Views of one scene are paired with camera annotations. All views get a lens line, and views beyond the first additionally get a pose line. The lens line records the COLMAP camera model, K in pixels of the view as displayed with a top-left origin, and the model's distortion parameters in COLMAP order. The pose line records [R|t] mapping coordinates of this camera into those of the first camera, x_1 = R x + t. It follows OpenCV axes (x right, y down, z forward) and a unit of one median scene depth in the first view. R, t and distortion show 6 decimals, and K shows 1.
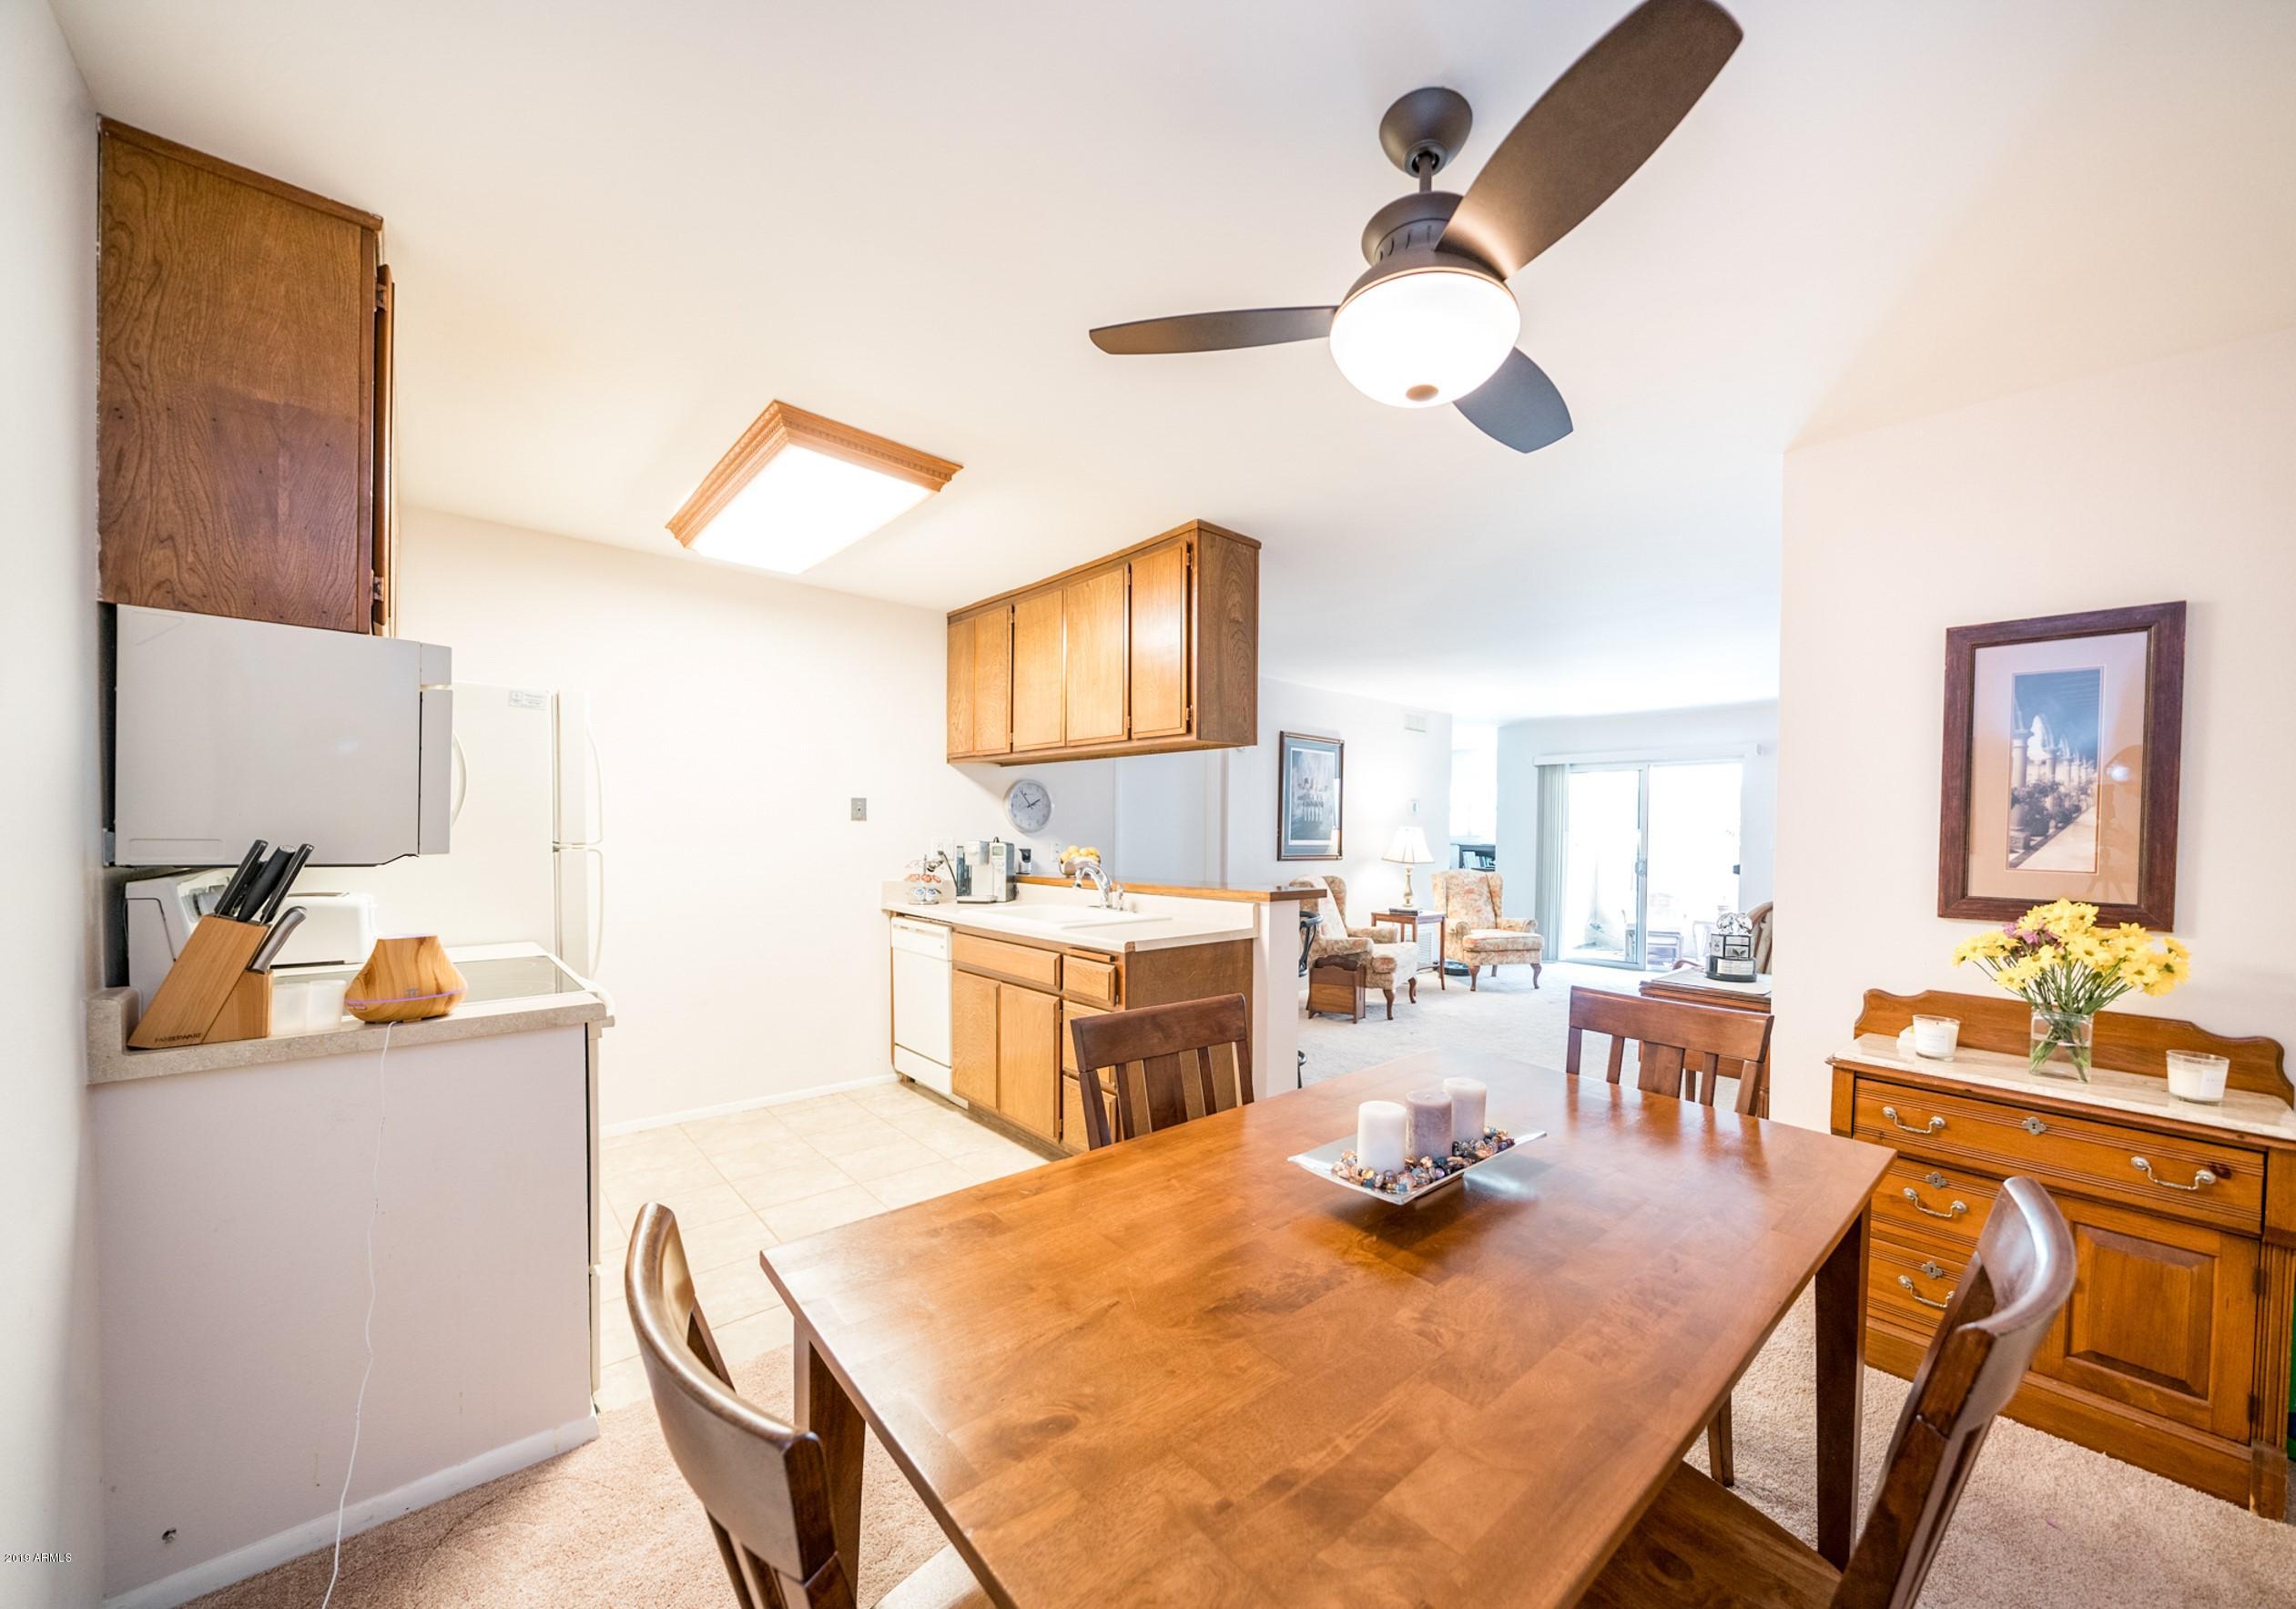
lens RADIAL K [[850.0, 0, 1245.4], [0, 850.0, 842.5], [0, 0, 1]] dist [0.000587, 0.000032]
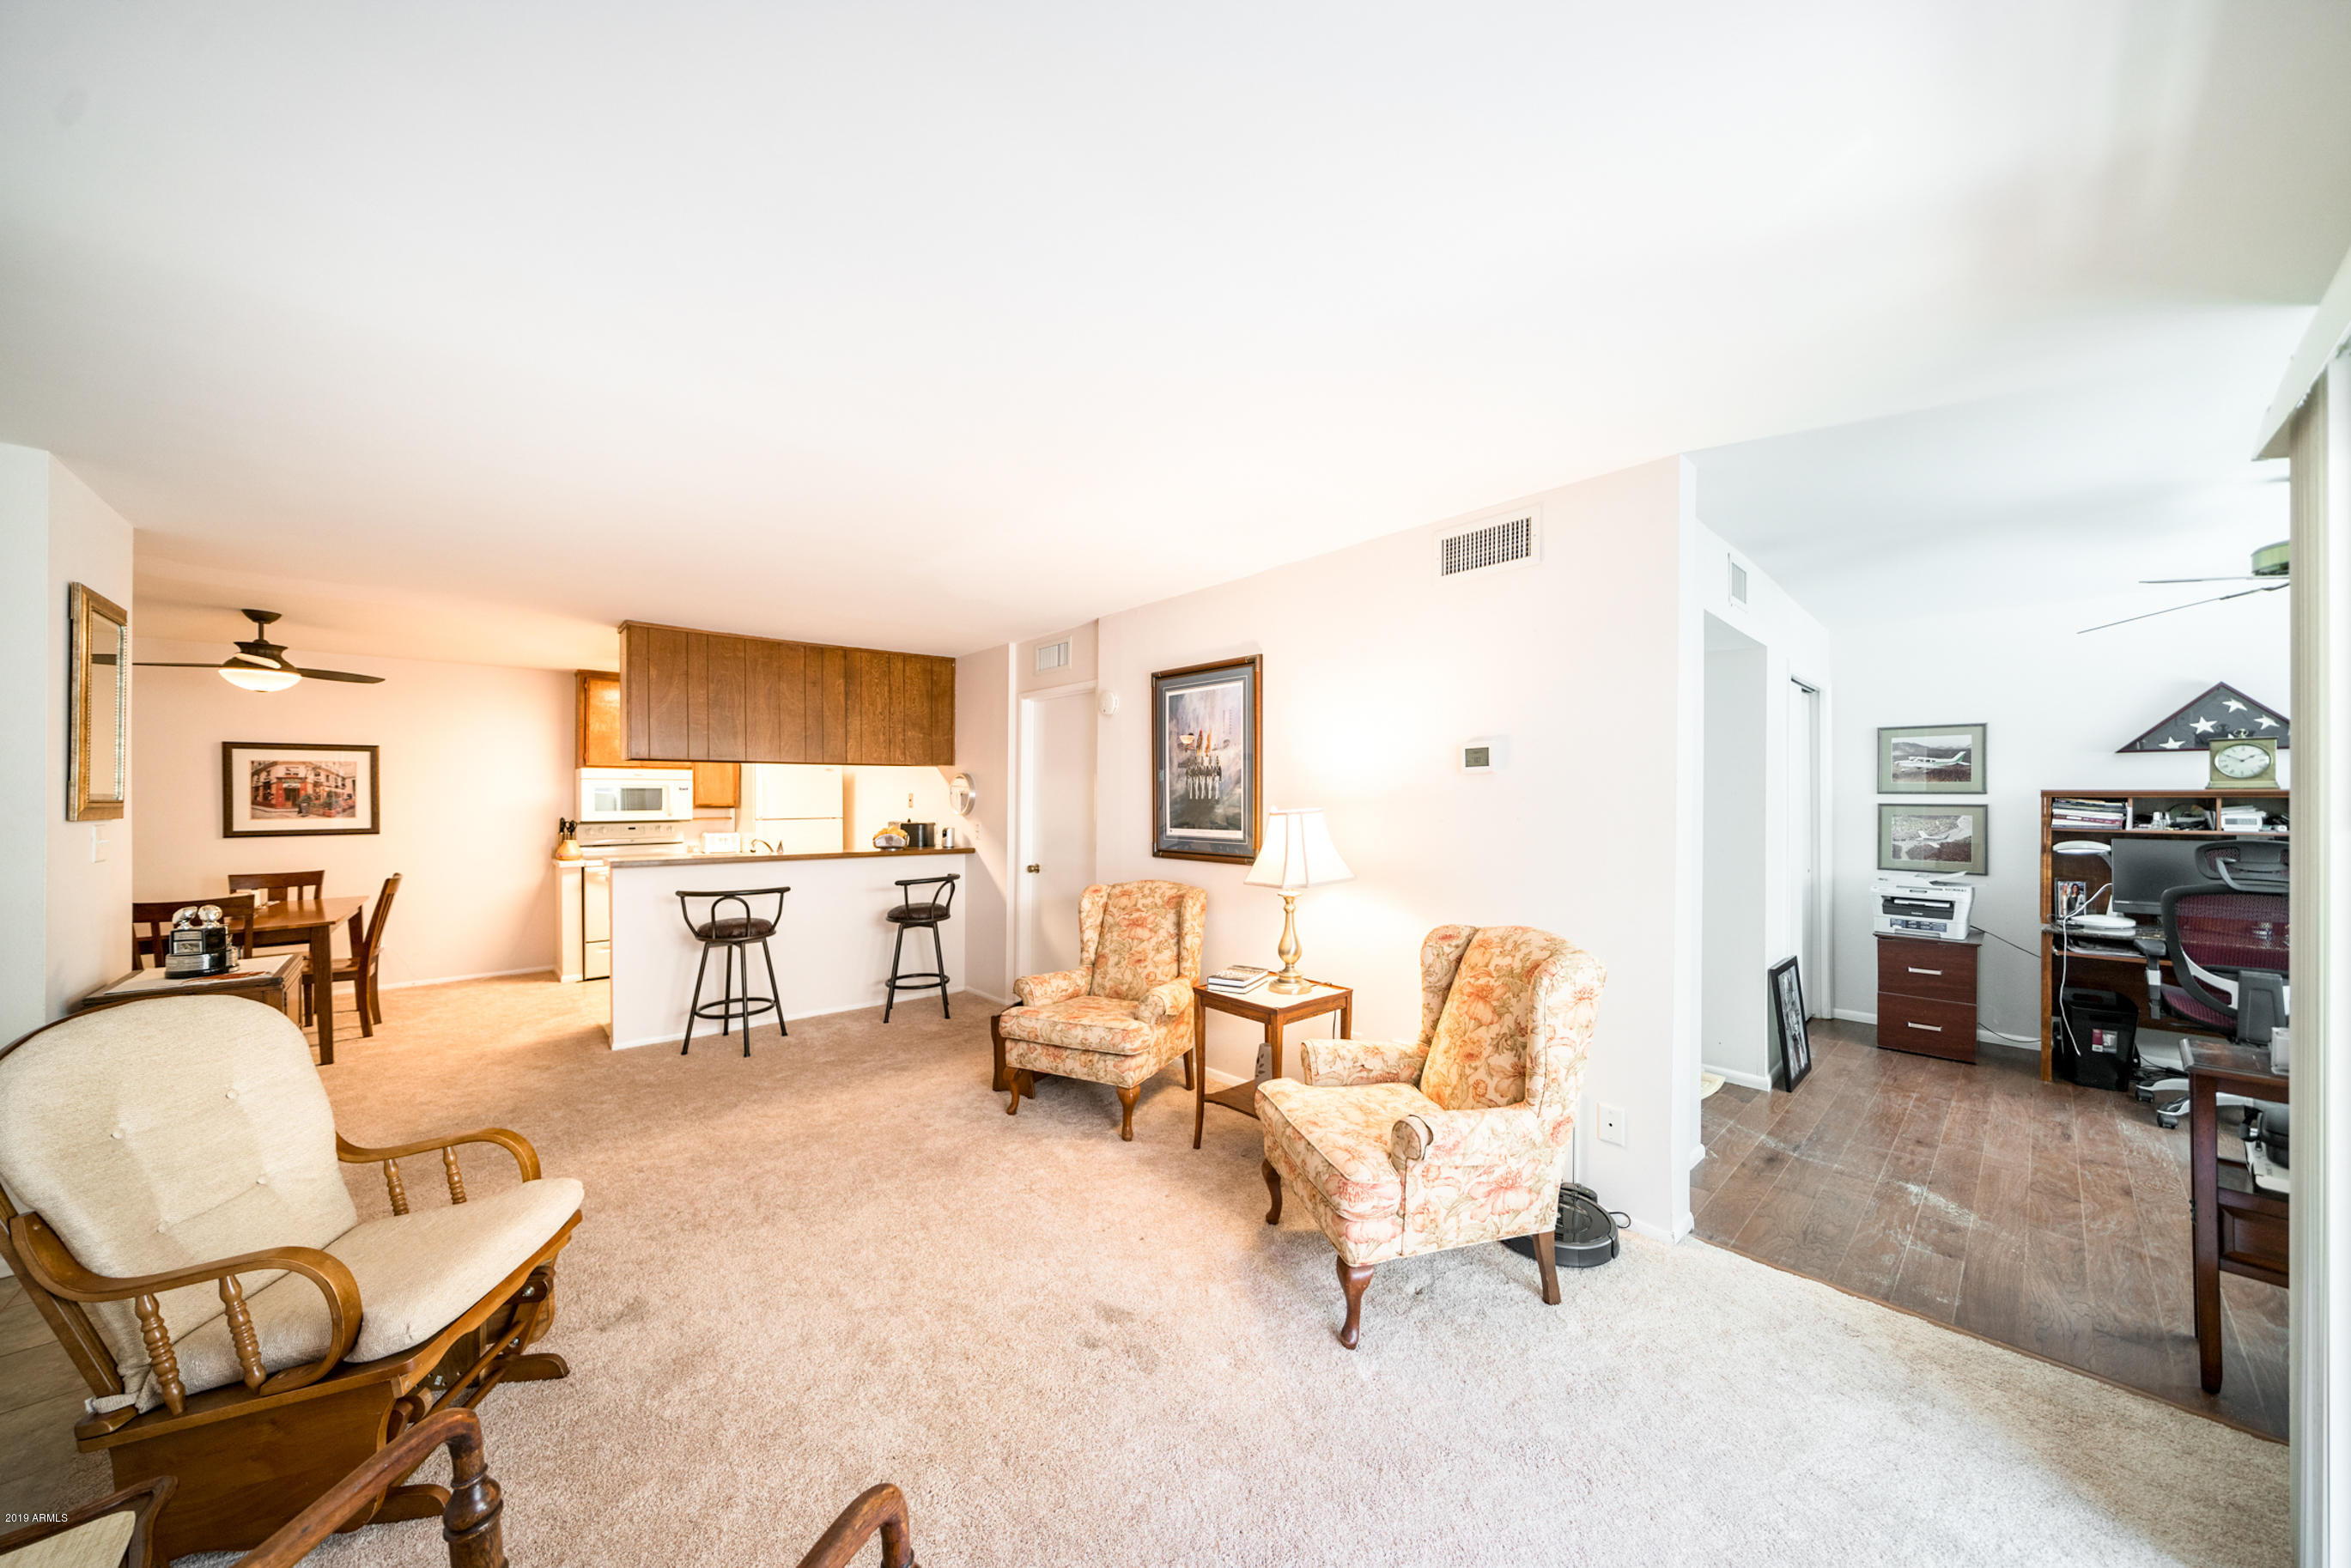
lens RADIAL K [[801.7, 0, 1181.6], [0, 801.7, 797.0], [0, 0, 1]] dist [-0.002250, -0.000167]
pose [[-0.035329, -0.012497, -0.999298, 1.023085], [-0.009900, 0.999877, -0.012154, -0.028888], [0.999327, 0.009464, -0.035449, 1.515654]]
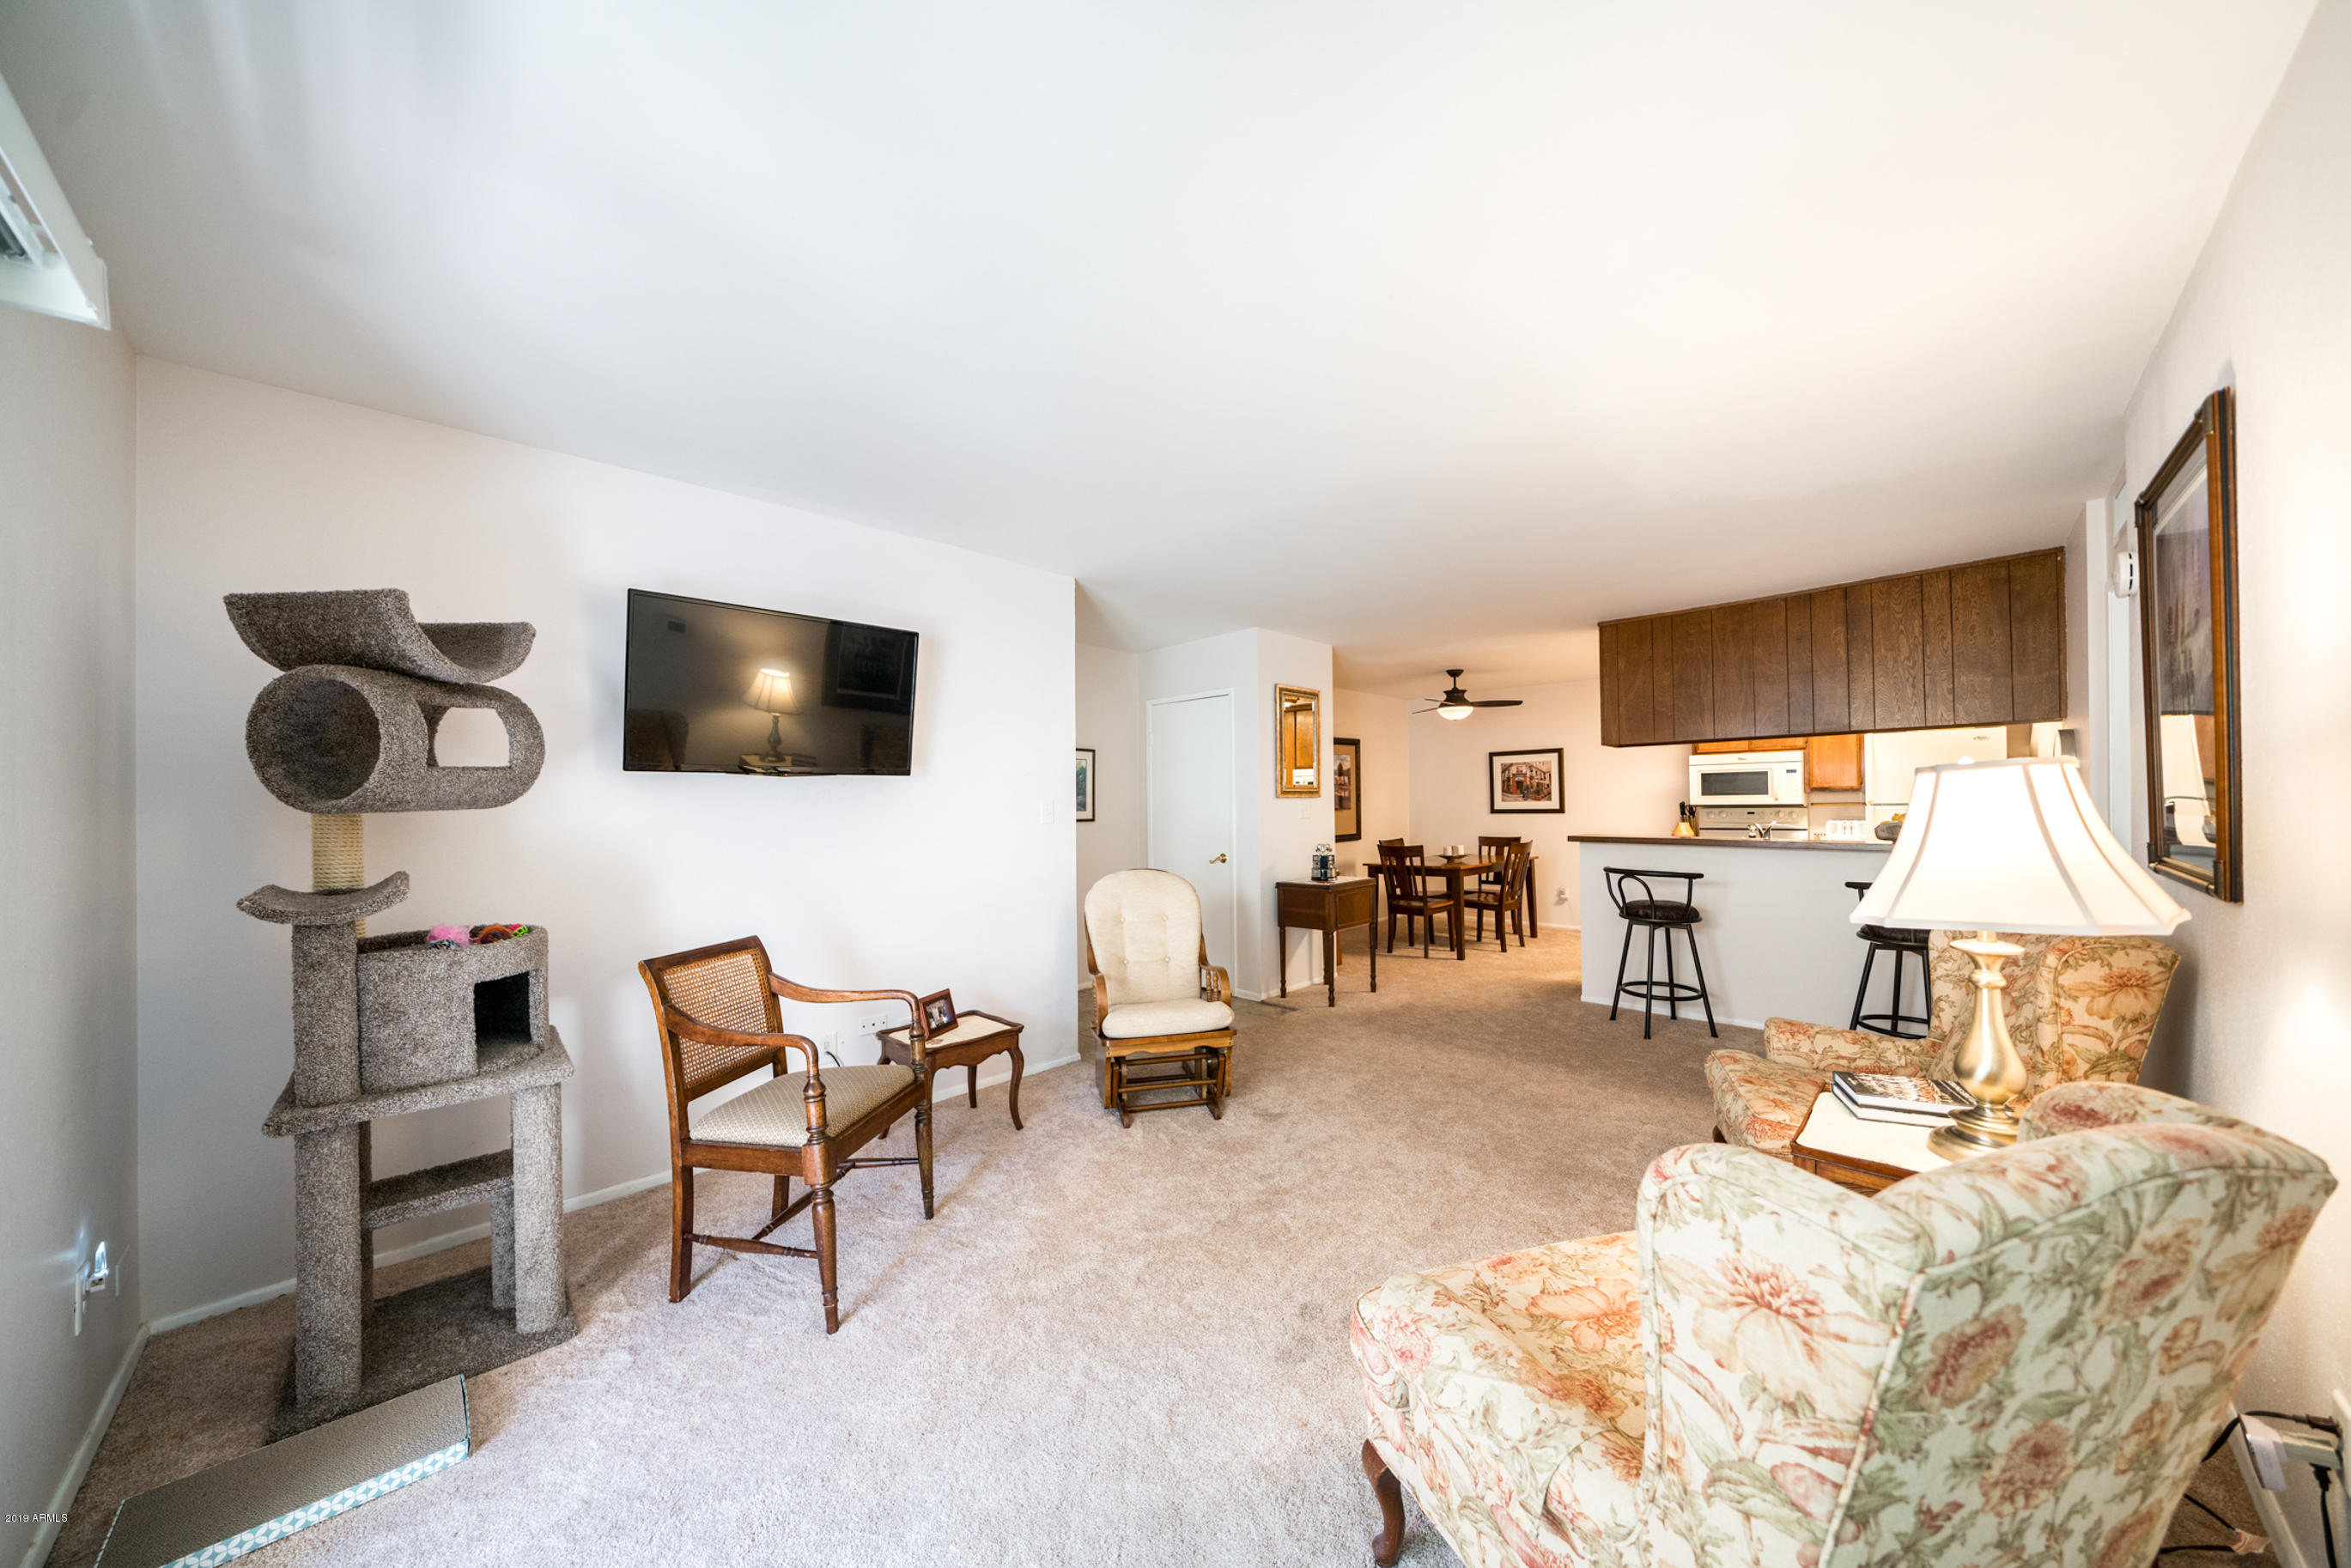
lens RADIAL K [[792.4, 0, 1184.2], [0, 792.4, 798.6], [0, 0, 1]] dist [-0.004834, -0.000144]
pose [[-0.999636, 0.001746, -0.026909, 0.646044], [0.001574, 0.999978, 0.006403, -0.016102], [0.026920, 0.006358, -0.999617, 1.891780]]
